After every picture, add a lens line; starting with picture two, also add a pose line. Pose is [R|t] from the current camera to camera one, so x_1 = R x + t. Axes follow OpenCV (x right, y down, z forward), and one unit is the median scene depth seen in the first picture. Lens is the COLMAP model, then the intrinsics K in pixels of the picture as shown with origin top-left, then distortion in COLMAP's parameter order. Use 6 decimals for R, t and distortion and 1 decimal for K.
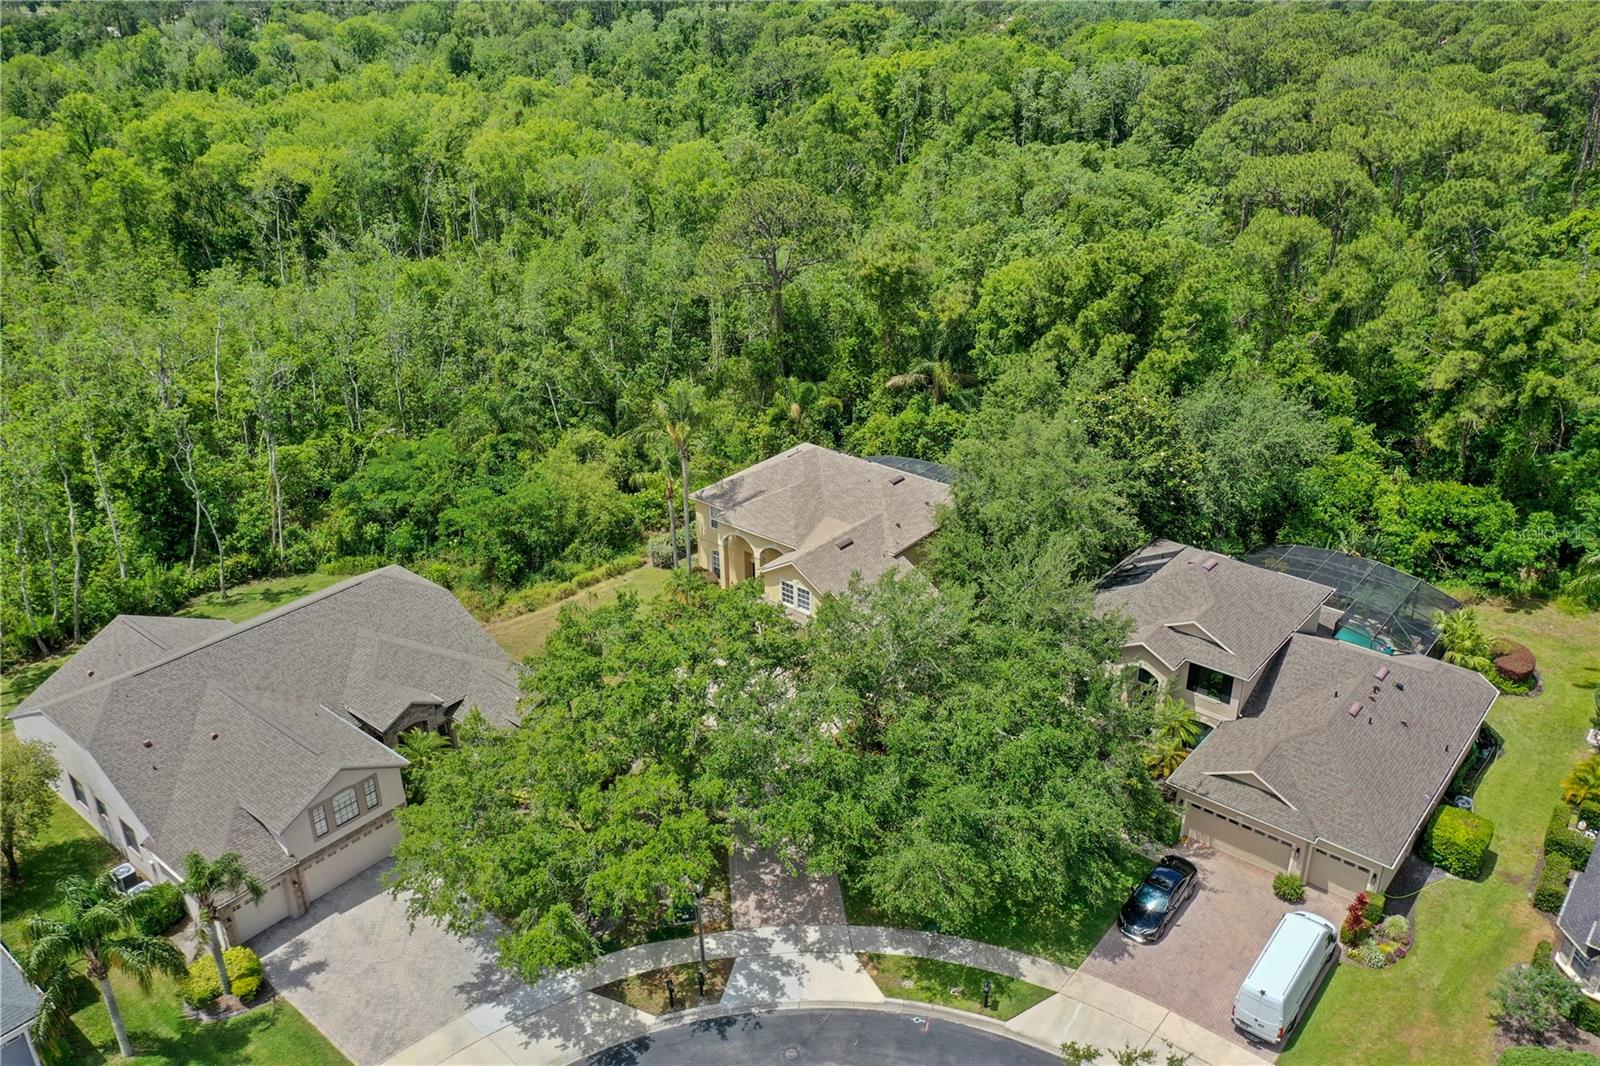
lens RADIAL K [[1256.6, 0, 800.0], [0, 1256.6, 533.0], [0, 0, 1]] dist [0.005754, 0.001198]
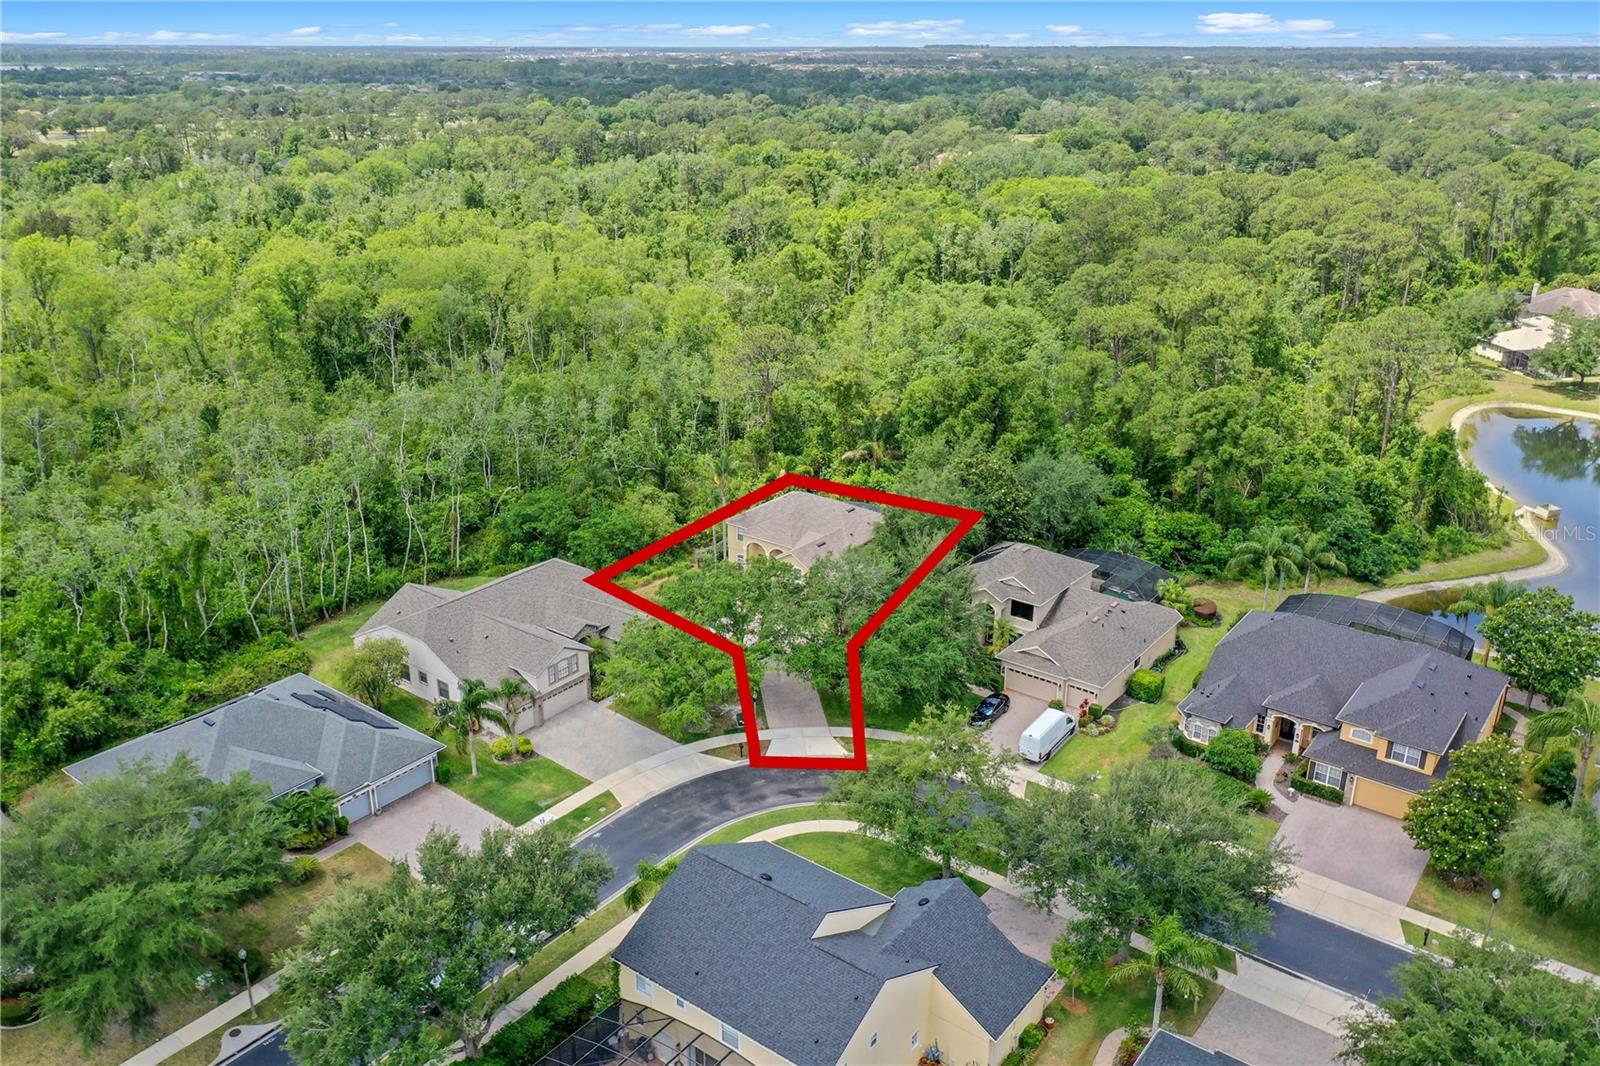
lens RADIAL K [[1256.6, 0, 800.0], [0, 1256.6, 533.0], [0, 0, 1]] dist [0.005754, 0.001198]
pose [[0.999158, -0.003837, 0.040847, -0.045945], [0.006917, 0.997120, -0.075528, 0.090399], [-0.040439, 0.075747, 0.996307, -0.520333]]
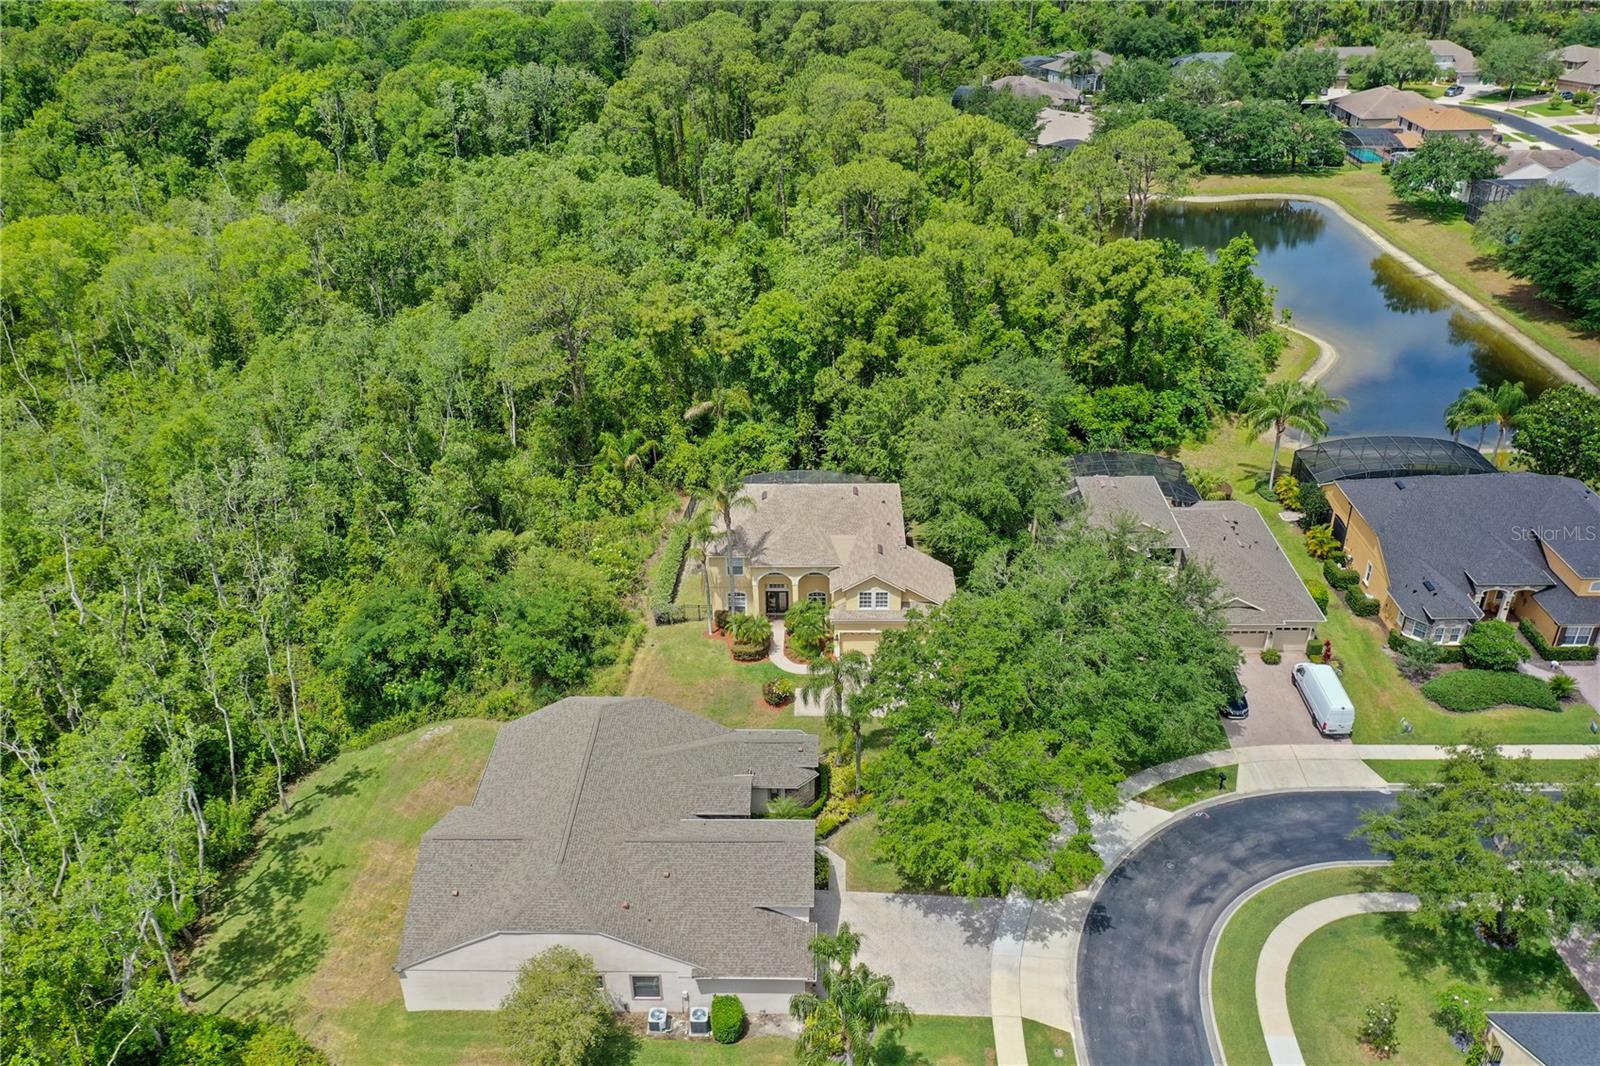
lens RADIAL K [[1256.6, 0, 800.0], [0, 1256.6, 533.0], [0, 0, 1]] dist [0.005754, 0.001198]
pose [[0.781382, -0.305172, 0.544346, -0.532940], [0.276058, 0.951318, 0.137060, -0.152349], [-0.559673, 0.043175, 0.827588, -0.016222]]
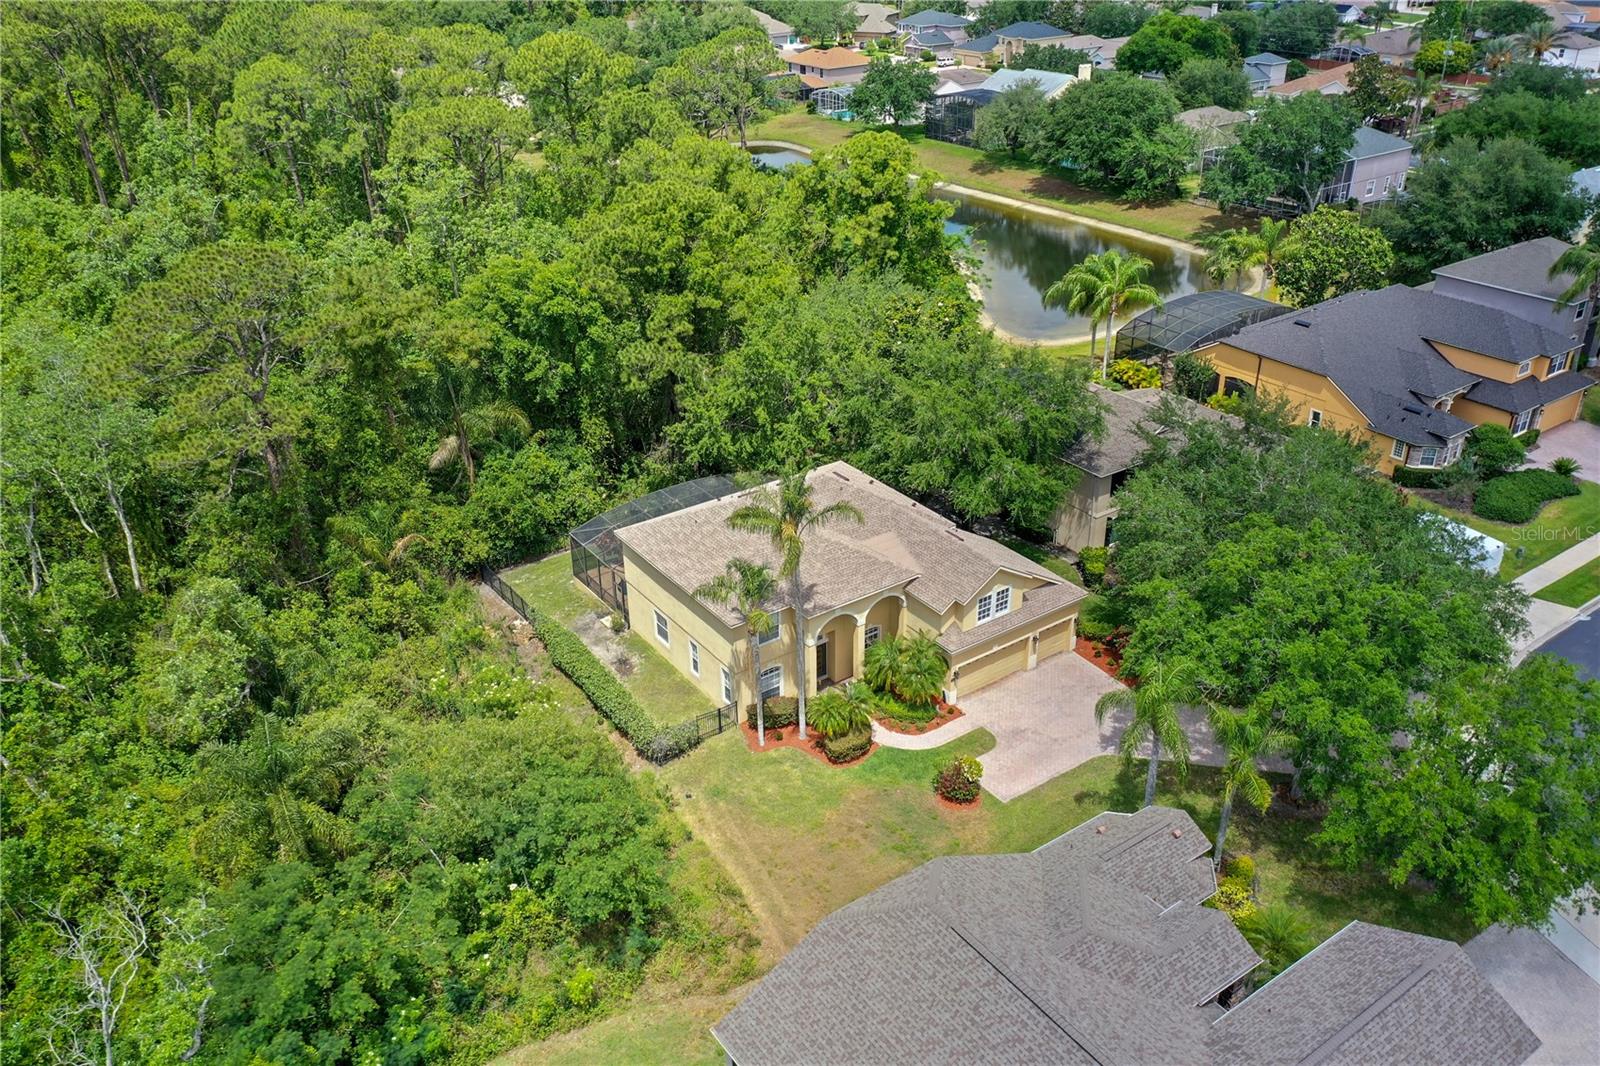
lens RADIAL K [[1256.6, 0, 800.0], [0, 1256.6, 533.0], [0, 0, 1]] dist [0.005754, 0.001198]
pose [[0.258442, -0.443359, 0.858278, -0.556414], [0.426012, 0.849710, 0.310654, -0.233263], [-0.867019, 0.285351, 0.408477, 0.535726]]
